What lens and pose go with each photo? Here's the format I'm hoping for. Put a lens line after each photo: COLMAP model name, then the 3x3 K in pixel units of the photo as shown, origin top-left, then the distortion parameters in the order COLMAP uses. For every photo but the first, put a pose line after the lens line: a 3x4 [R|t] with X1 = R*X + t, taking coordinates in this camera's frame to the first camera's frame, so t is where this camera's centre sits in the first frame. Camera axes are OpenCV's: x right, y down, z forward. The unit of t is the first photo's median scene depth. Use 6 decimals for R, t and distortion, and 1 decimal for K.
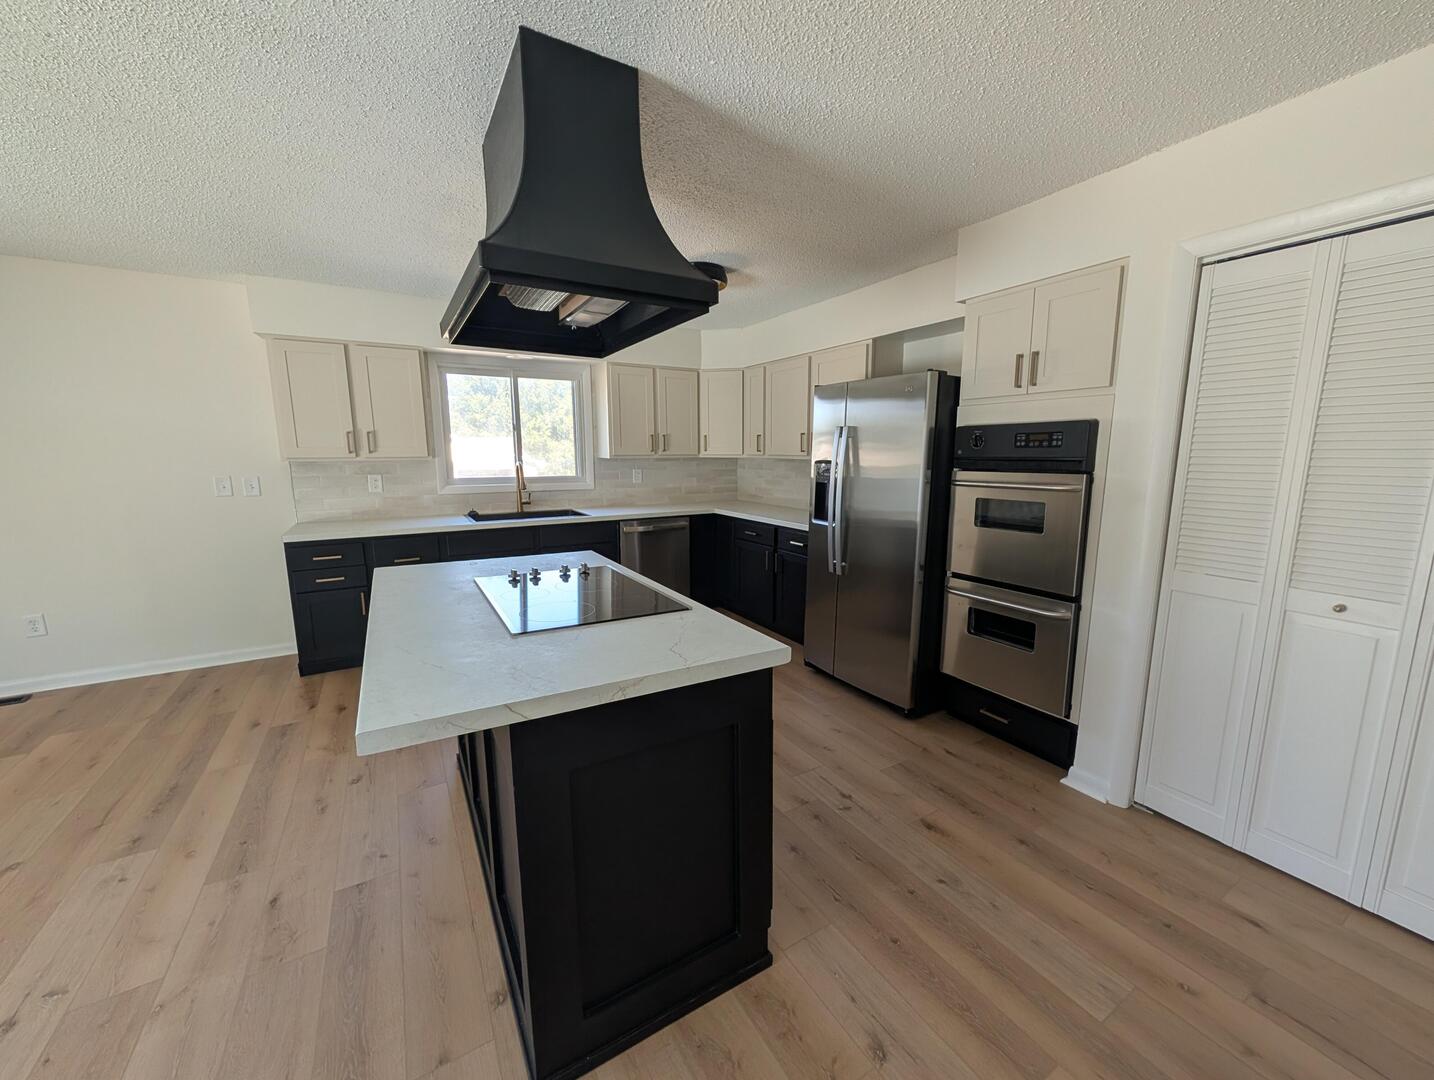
lens RADIAL K [[549.2, 0, 724.2], [0, 549.2, 541.8], [0, 0, 1]] dist [-0.007171, 0.000157]
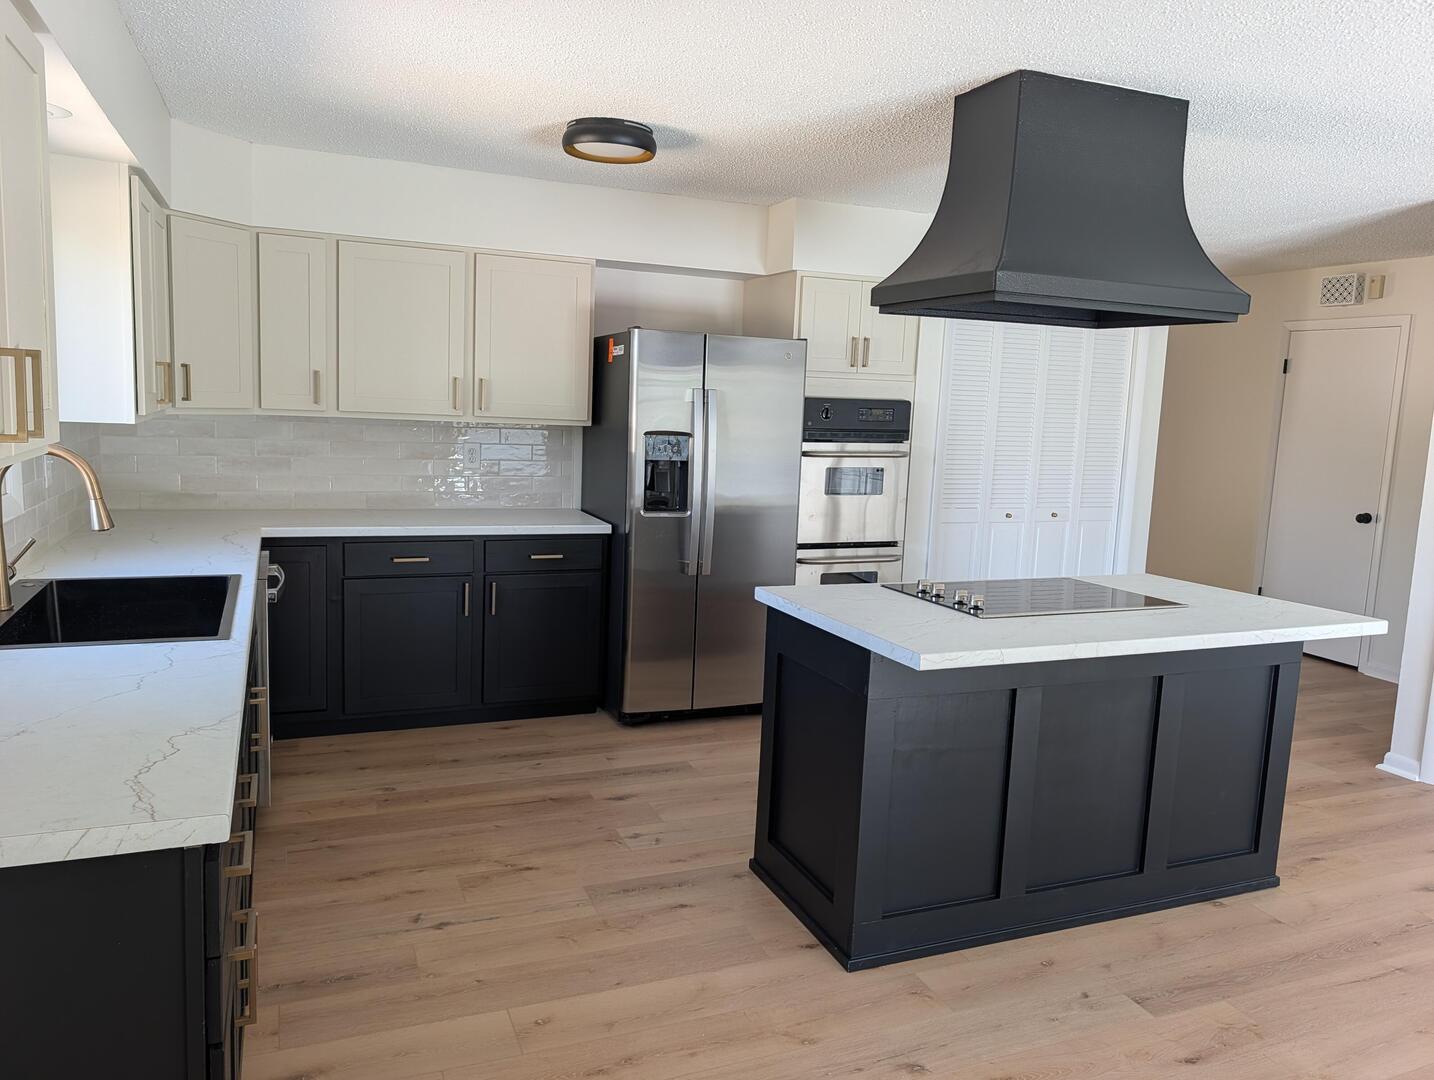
lens RADIAL K [[1055.8, 0, 720.7], [0, 1055.8, 520.4], [0, 0, 1]] dist [0.000623, -0.004511]
pose [[0.149204, -0.114109, 0.982200, -1.261387], [0.117036, 0.988375, 0.097047, -0.164814], [-0.981856, 0.100473, 0.160825, 0.737795]]
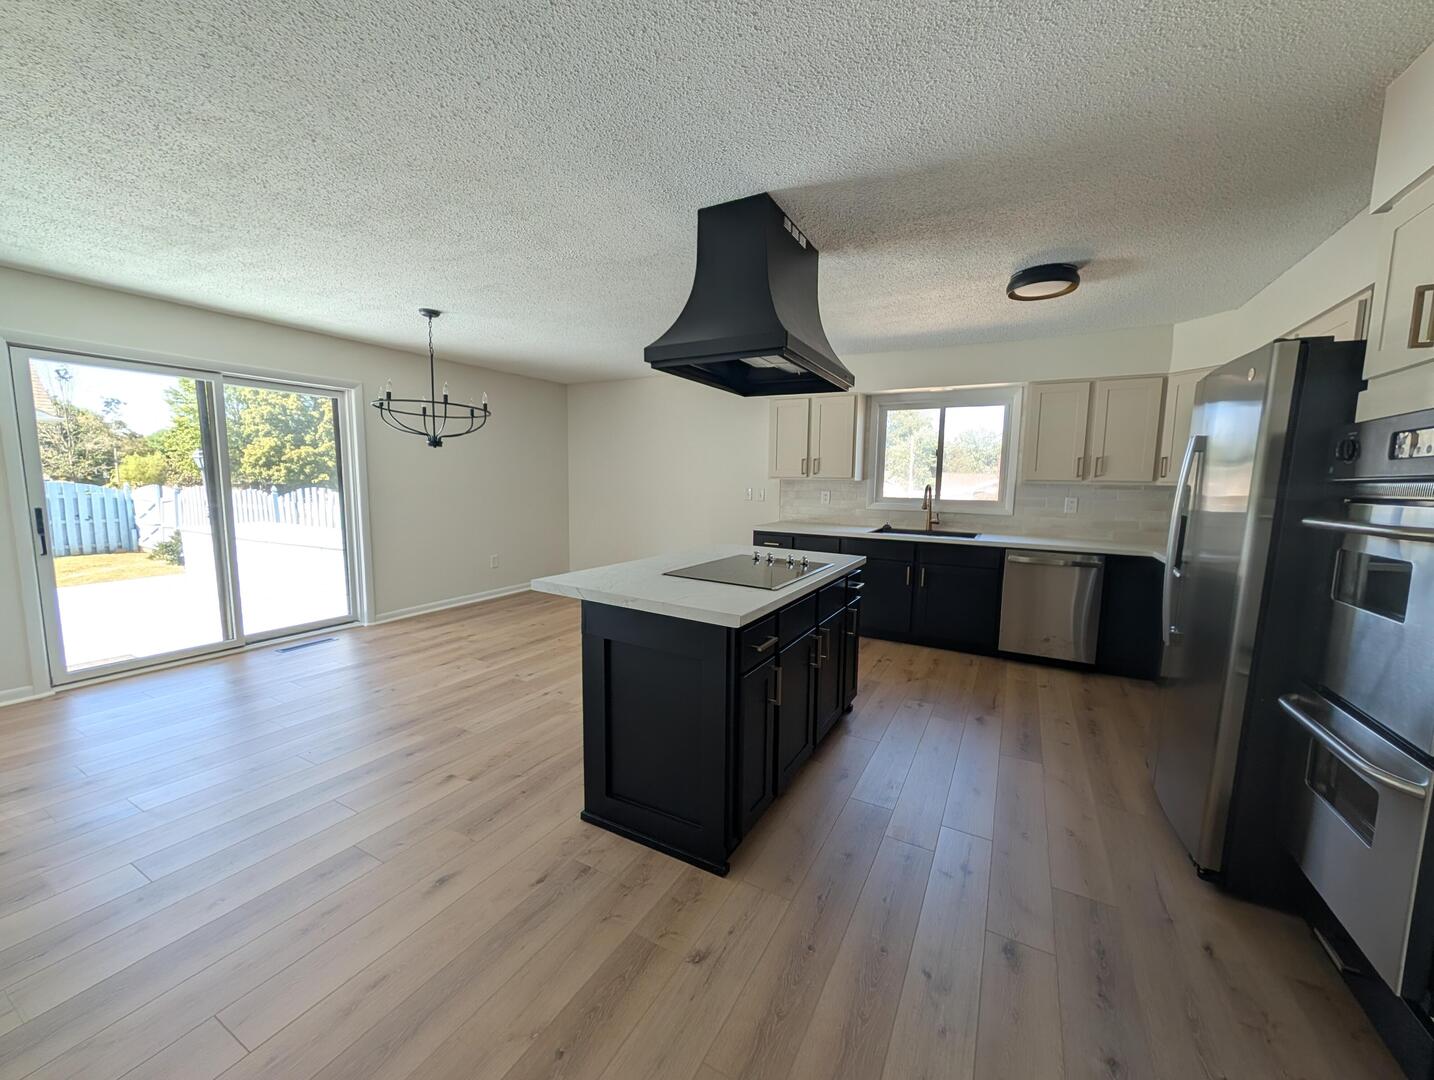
lens RADIAL K [[554.0, 0, 725.7], [0, 554.0, 538.5], [0, 0, 1]] dist [-0.000623, 0.000273]
pose [[0.506290, 0.100820, -0.856449, 0.540475], [-0.155046, 0.987601, 0.024604, -0.004310], [0.848311, 0.120332, 0.515645, 0.136017]]
